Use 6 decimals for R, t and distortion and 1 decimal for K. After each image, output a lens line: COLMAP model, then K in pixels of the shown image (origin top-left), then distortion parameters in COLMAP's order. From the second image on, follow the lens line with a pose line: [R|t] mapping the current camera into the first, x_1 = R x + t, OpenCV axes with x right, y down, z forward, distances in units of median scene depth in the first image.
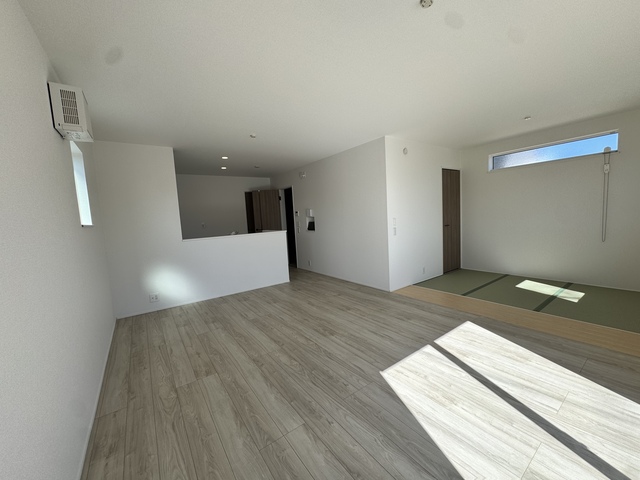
lens RADIAL K [[254.8, 0, 320.0], [0, 254.8, 240.0], [0, 0, 1]] dist [-0.015334, -0.000073]
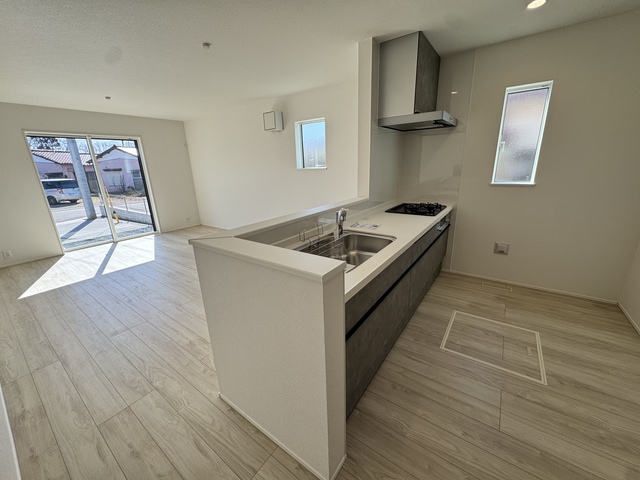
lens RADIAL K [[254.8, 0, 320.0], [0, 254.8, 240.0], [0, 0, 1]] dist [-0.015334, -0.000073]
pose [[-0.941457, 0.181288, -0.284242, -0.364970], [0.059781, 0.919523, 0.388462, -0.248892], [0.331790, 0.348728, -0.876529, 2.548183]]
